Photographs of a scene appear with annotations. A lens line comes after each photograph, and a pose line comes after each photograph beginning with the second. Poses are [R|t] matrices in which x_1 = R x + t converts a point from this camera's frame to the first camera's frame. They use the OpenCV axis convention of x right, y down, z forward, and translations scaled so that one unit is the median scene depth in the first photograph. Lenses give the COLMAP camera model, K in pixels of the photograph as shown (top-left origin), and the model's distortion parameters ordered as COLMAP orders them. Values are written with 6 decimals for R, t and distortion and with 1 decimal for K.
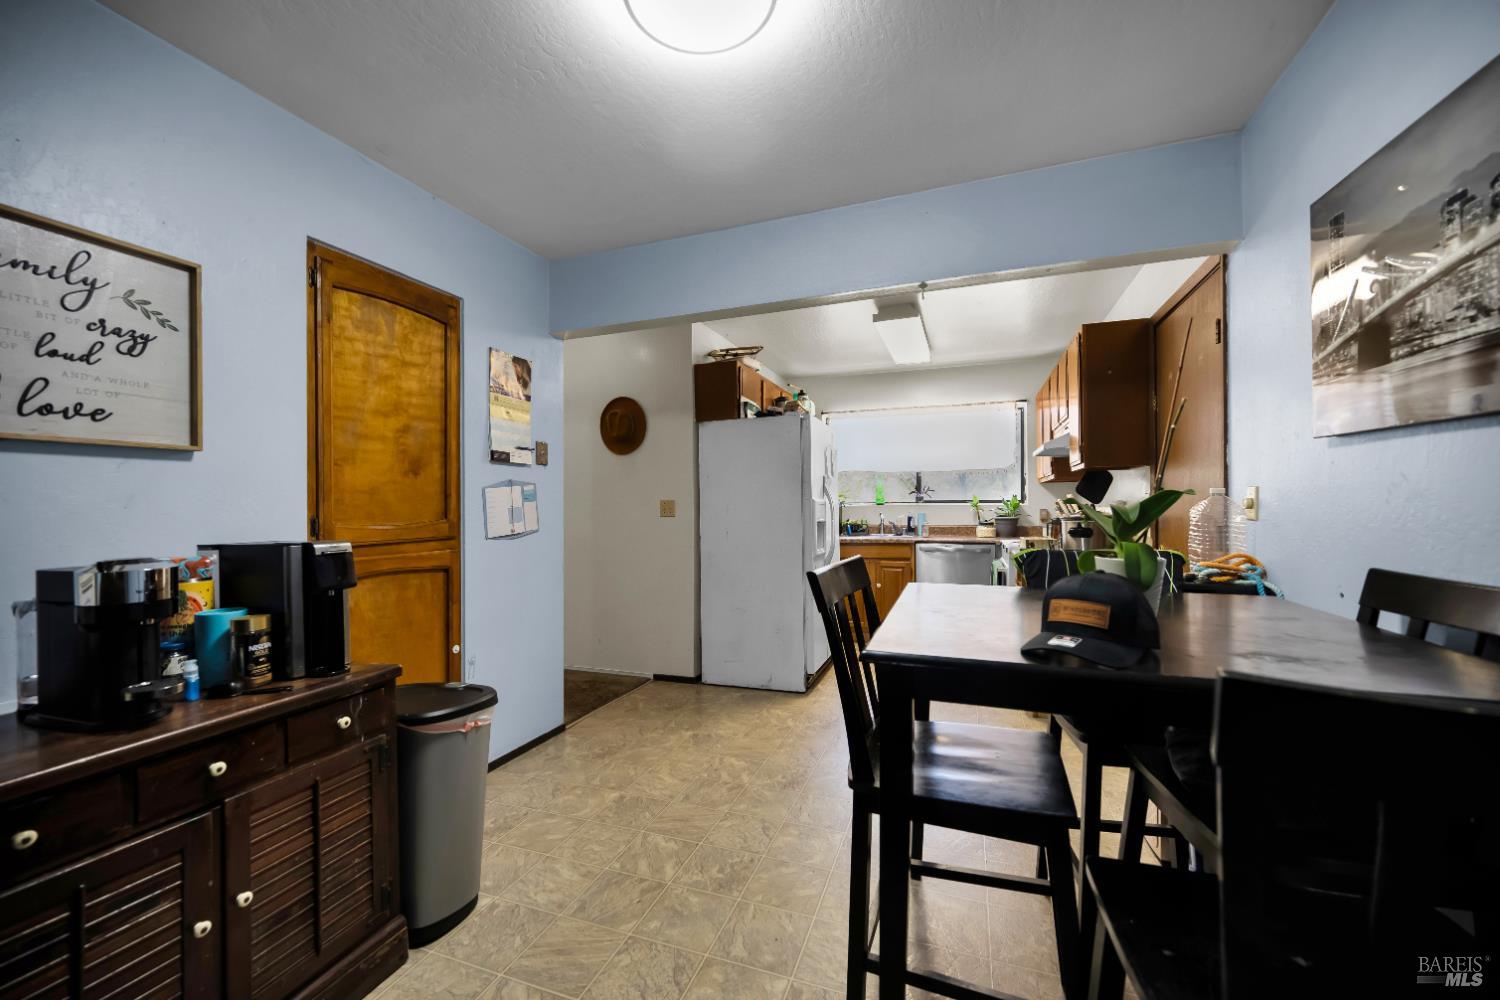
lens RADIAL K [[590.2, 0, 751.3], [0, 590.2, 502.5], [0, 0, 1]] dist [0.000368, 0.000005]
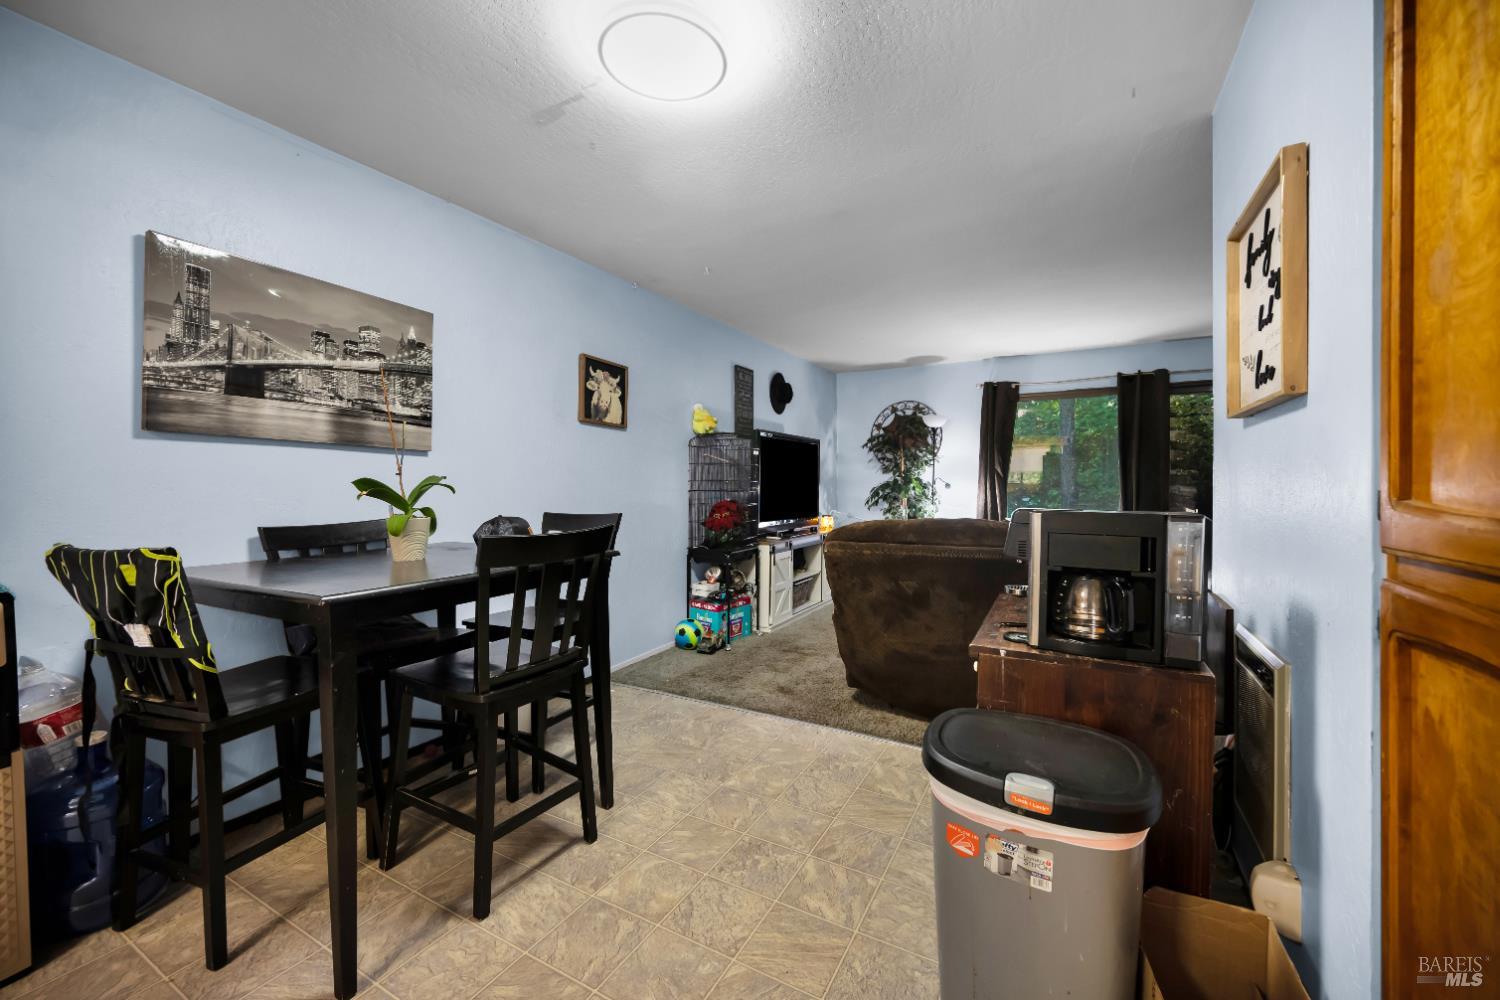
lens RADIAL K [[590.2, 0, 749.1], [0, 590.2, 498.5], [0, 0, 1]] dist [0.000368, 0.000005]
pose [[-0.987183, 0.005638, 0.159495, -0.432437], [0.007076, 0.999939, 0.008447, 0.033535], [-0.159437, 0.009467, -0.987163, 2.004778]]
